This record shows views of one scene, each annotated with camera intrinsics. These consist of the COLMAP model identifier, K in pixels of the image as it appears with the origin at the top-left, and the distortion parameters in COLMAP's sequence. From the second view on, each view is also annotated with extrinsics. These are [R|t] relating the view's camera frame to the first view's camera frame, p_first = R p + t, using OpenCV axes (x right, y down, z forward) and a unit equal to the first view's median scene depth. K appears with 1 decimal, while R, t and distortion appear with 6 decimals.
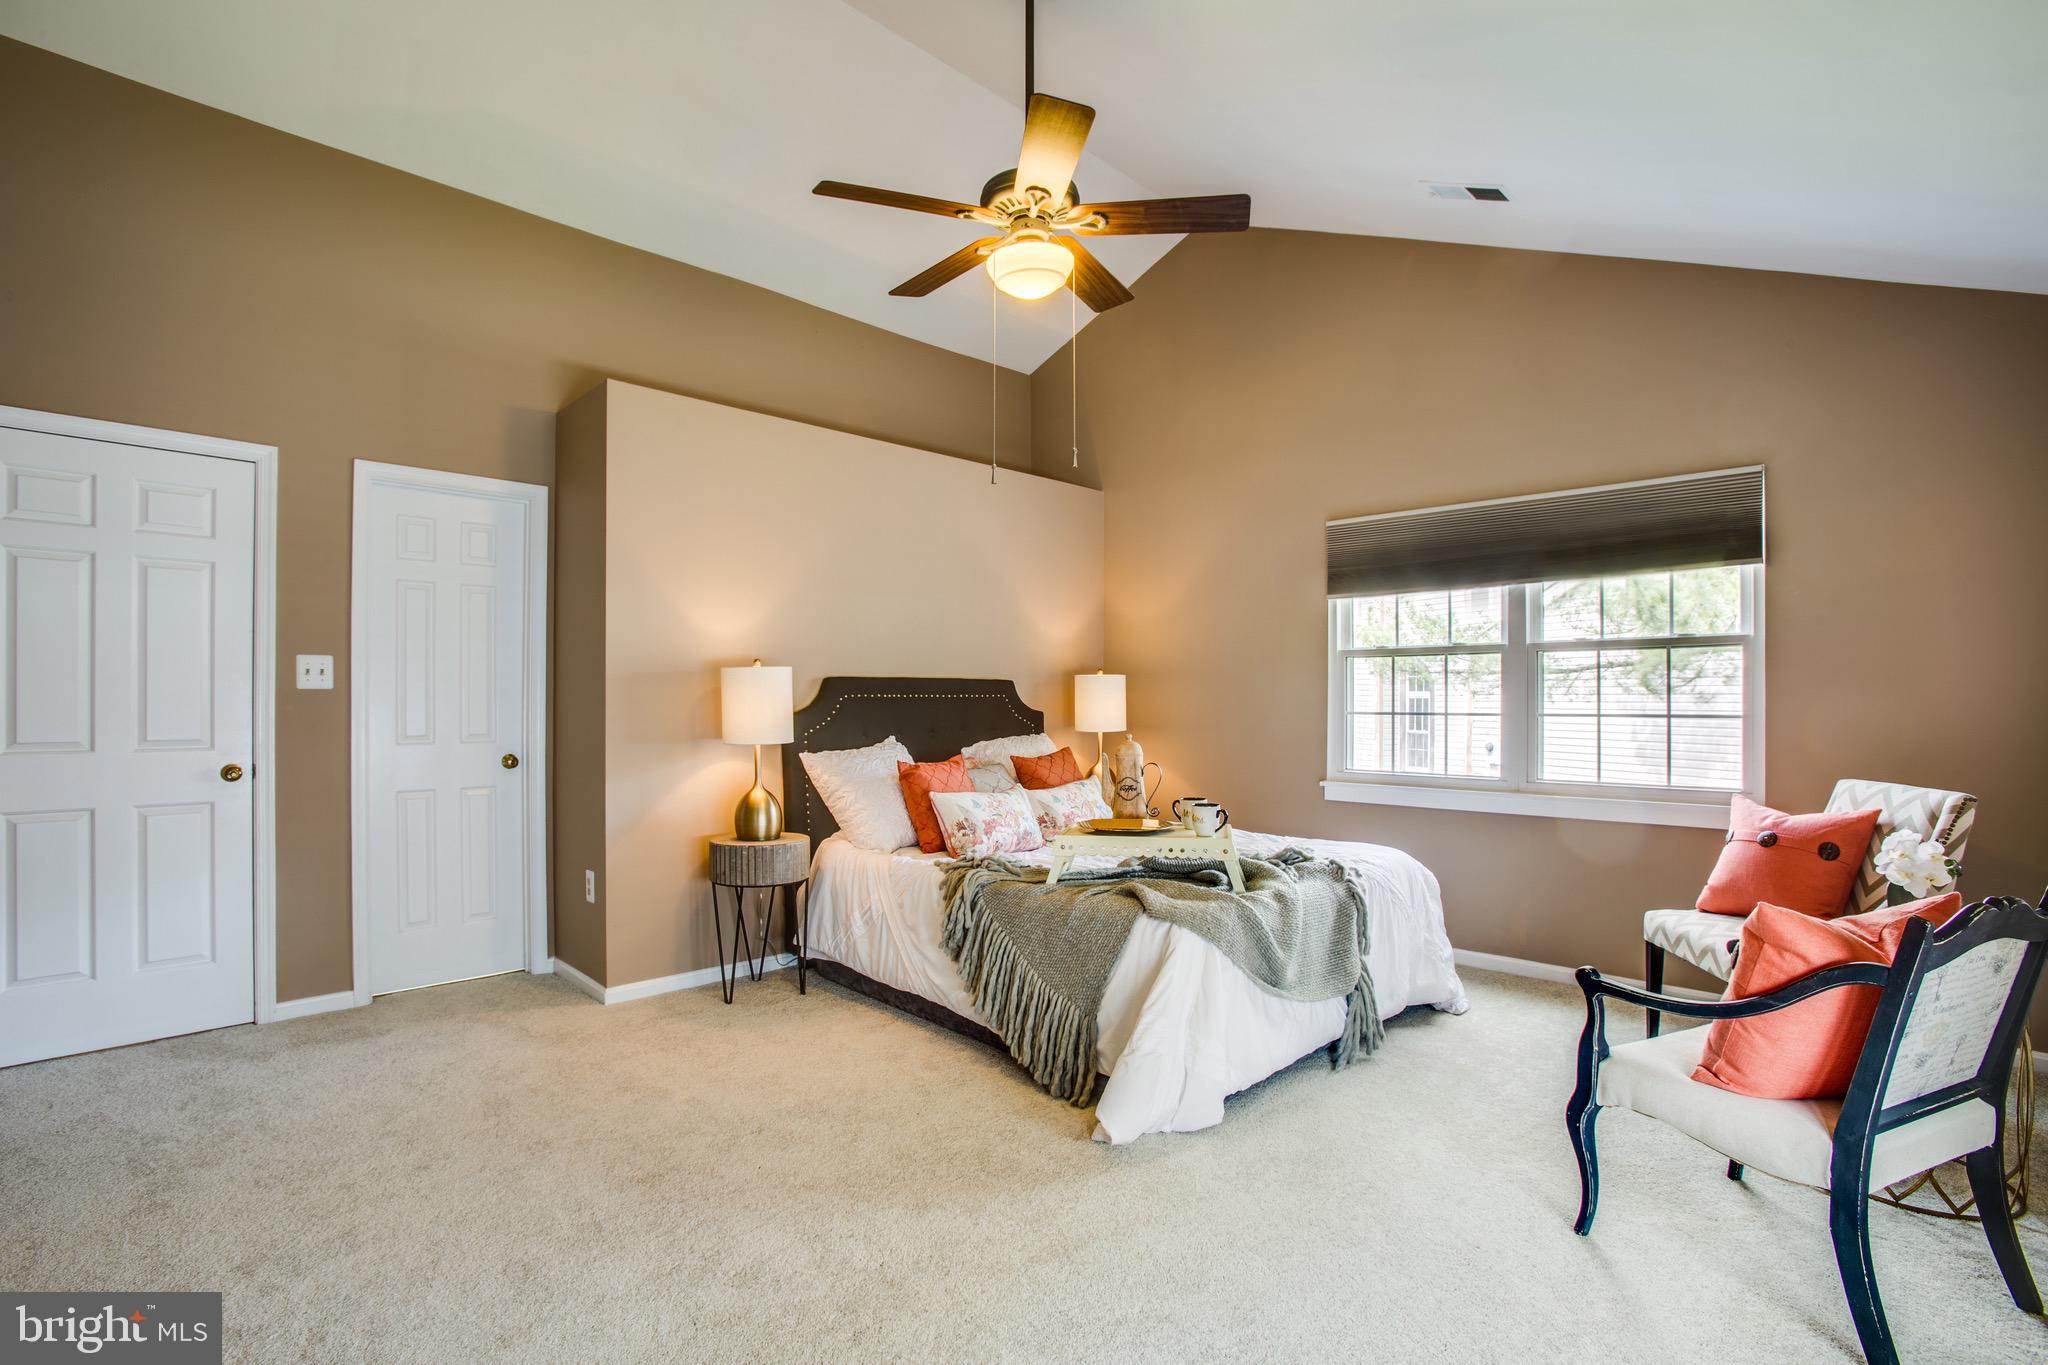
lens RADIAL K [[940.5, 0, 1015.9], [0, 940.5, 678.5], [0, 0, 1]] dist [-0.078660, 0.030931]
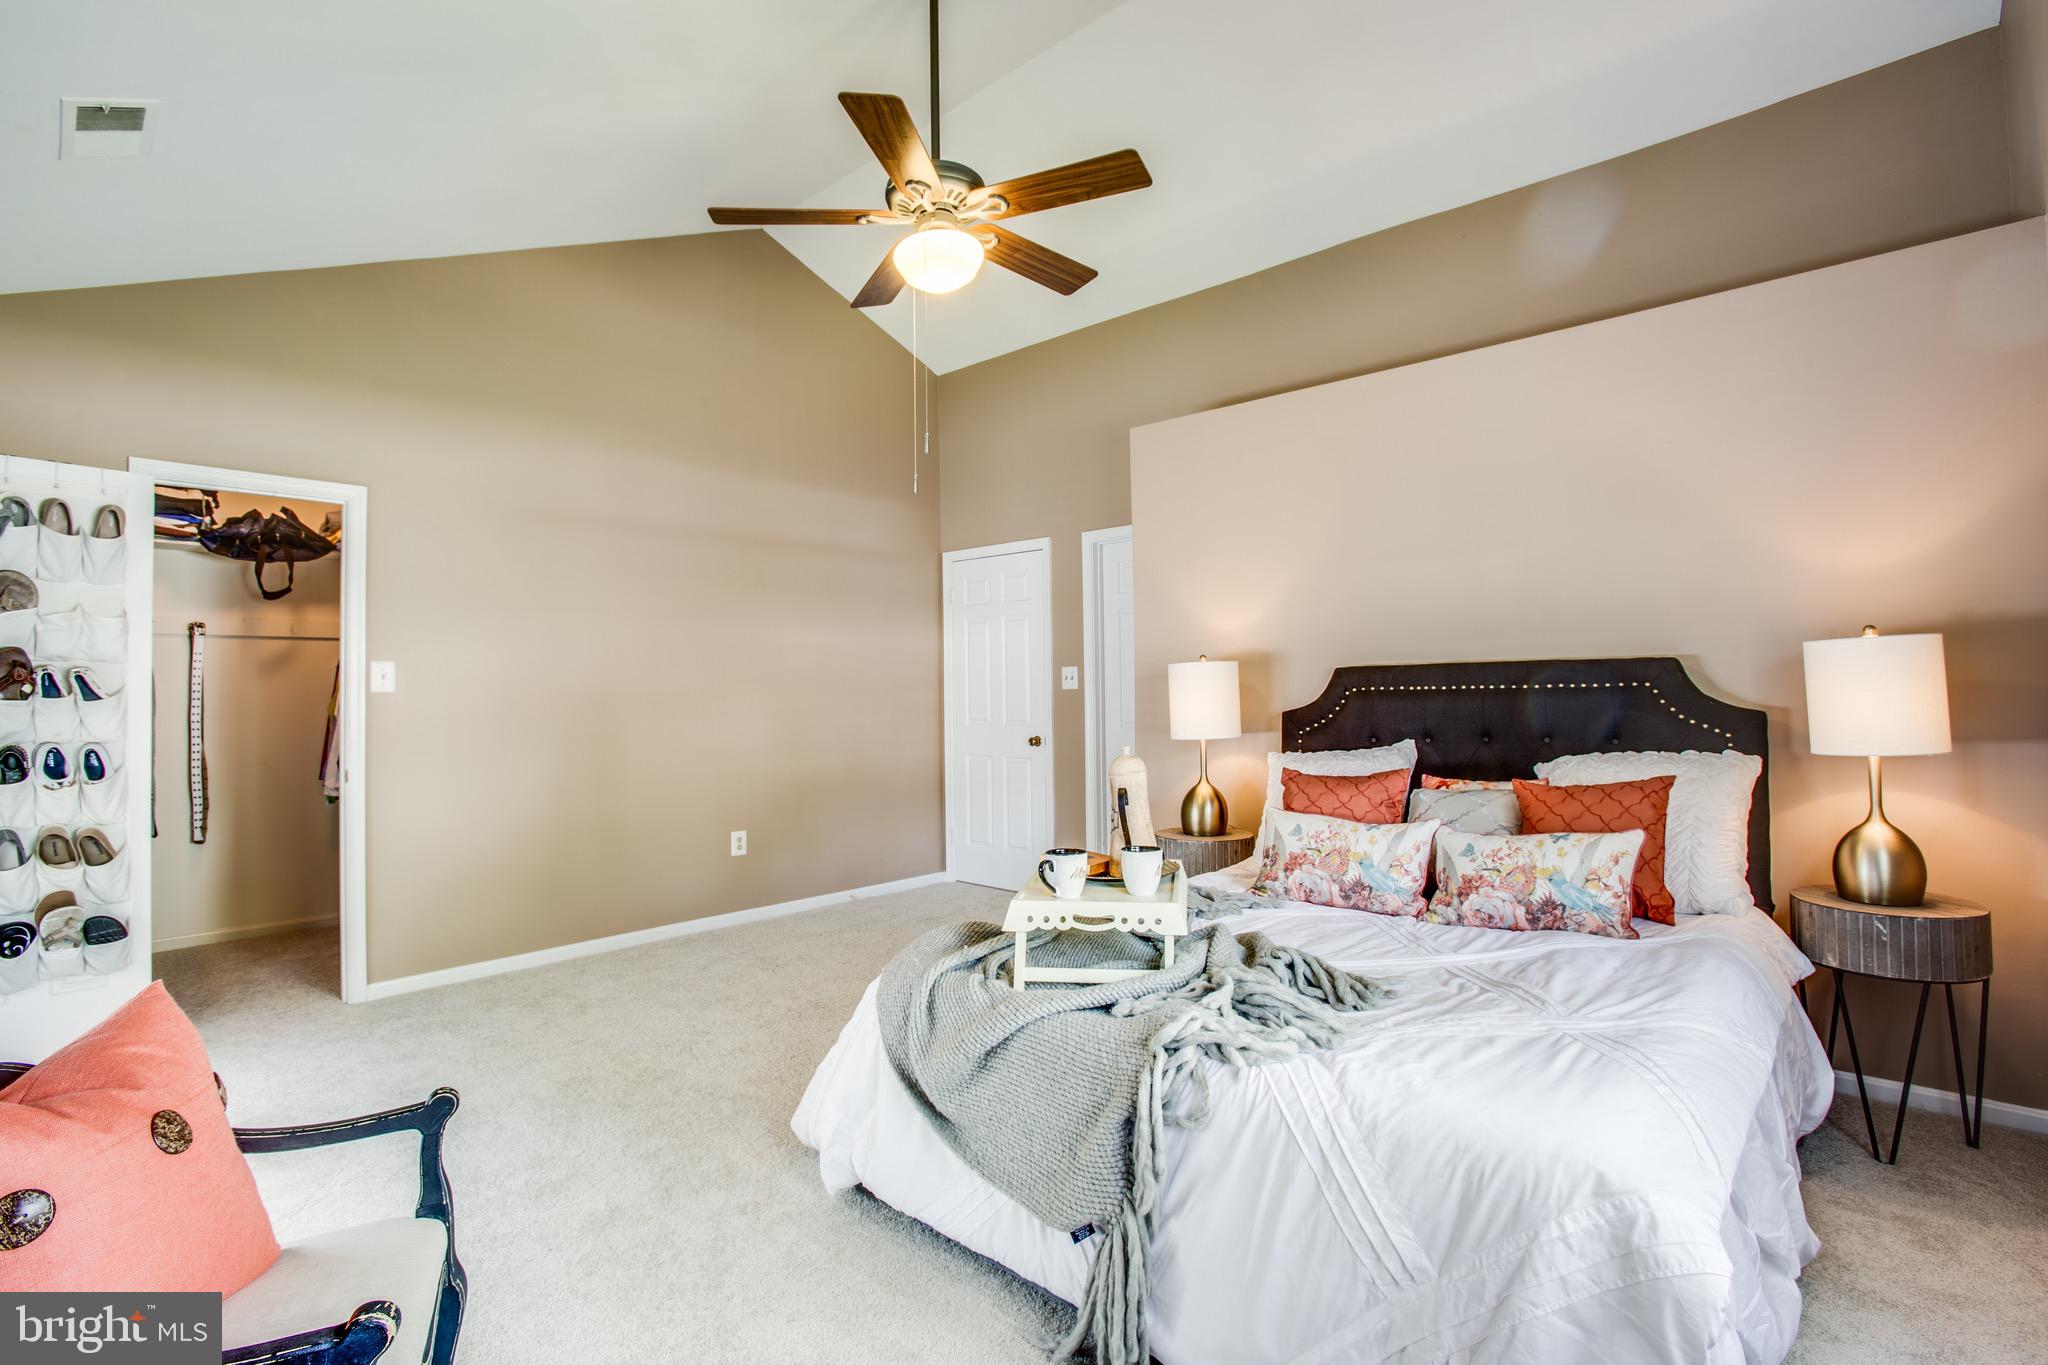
lens RADIAL K [[940.5, 0, 1015.9], [0, 940.5, 678.5], [0, 0, 1]] dist [-0.078660, 0.030931]
pose [[0.046059, -0.020509, -0.998728, 0.796247], [0.031038, 0.999336, -0.019090, 0.020721], [0.998456, -0.030119, 0.046665, 0.841643]]
